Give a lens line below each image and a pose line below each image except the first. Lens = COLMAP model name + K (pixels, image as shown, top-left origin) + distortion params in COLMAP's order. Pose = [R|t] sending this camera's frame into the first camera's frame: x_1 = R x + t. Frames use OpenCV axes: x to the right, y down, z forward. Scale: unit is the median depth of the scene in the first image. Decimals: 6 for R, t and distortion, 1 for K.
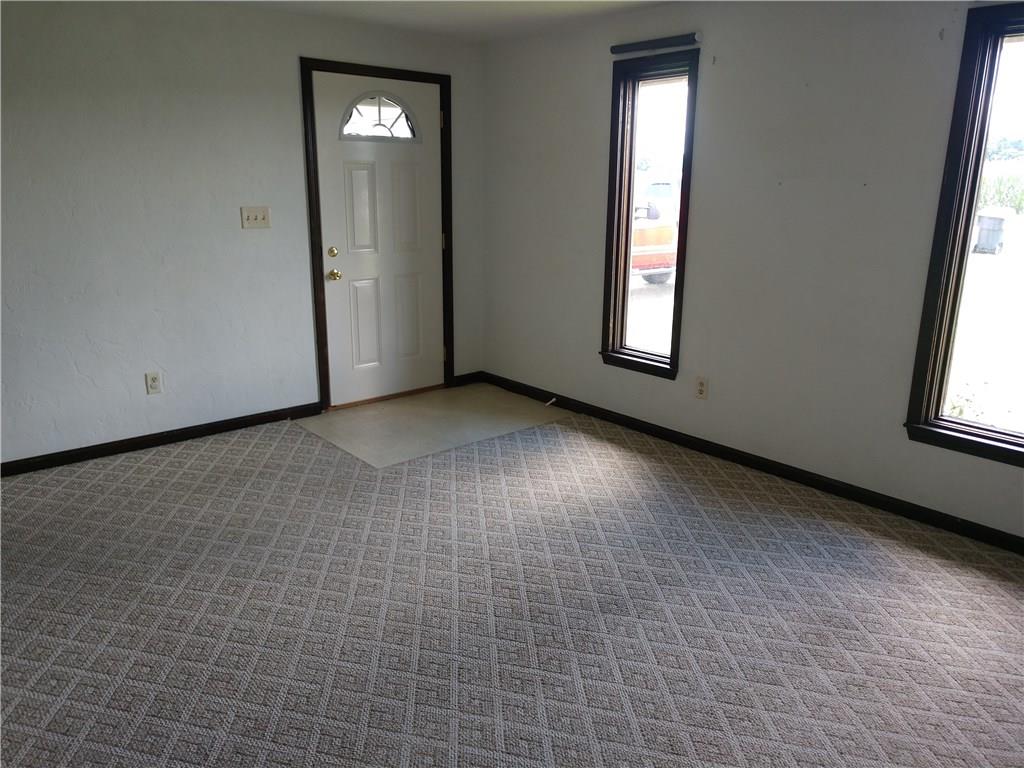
lens RADIAL K [[772.4, 0, 509.6], [0, 772.4, 384.8], [0, 0, 1]] dist [0.030924, -0.003206]
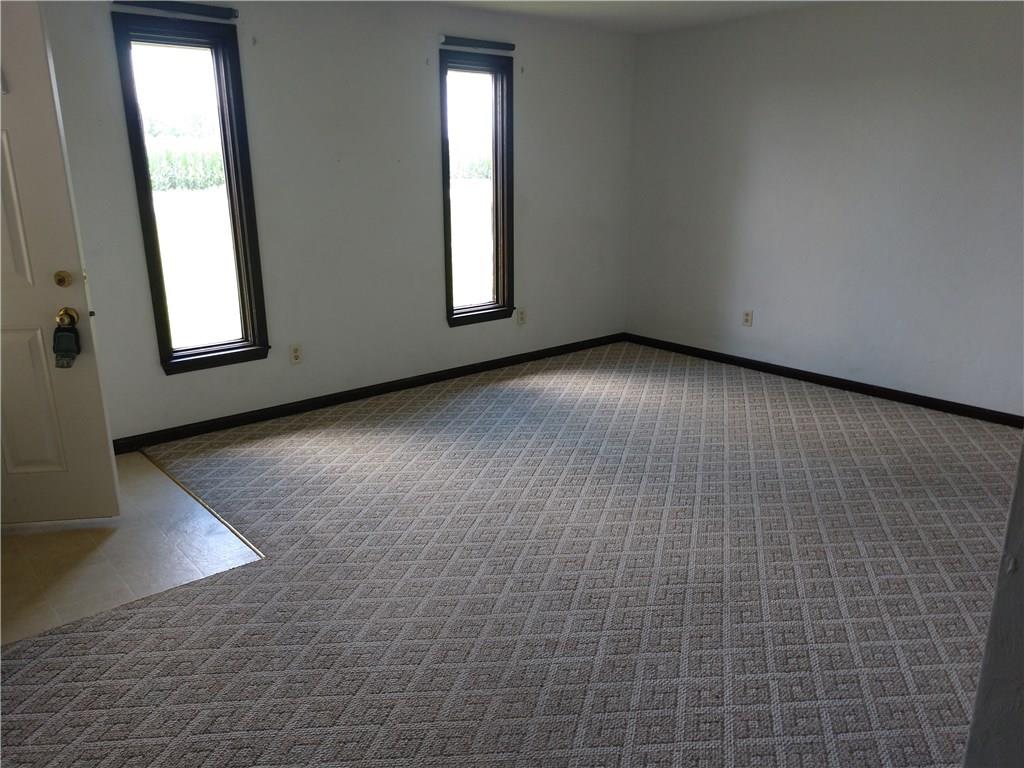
lens RADIAL K [[772.4, 0, 509.9], [0, 772.4, 383.5], [0, 0, 1]] dist [0.030924, -0.003206]
pose [[-0.010011, -0.283450, 0.958935, -0.826653], [0.262083, 0.924715, 0.276071, -0.183780], [-0.964994, 0.254084, 0.065030, 0.686093]]
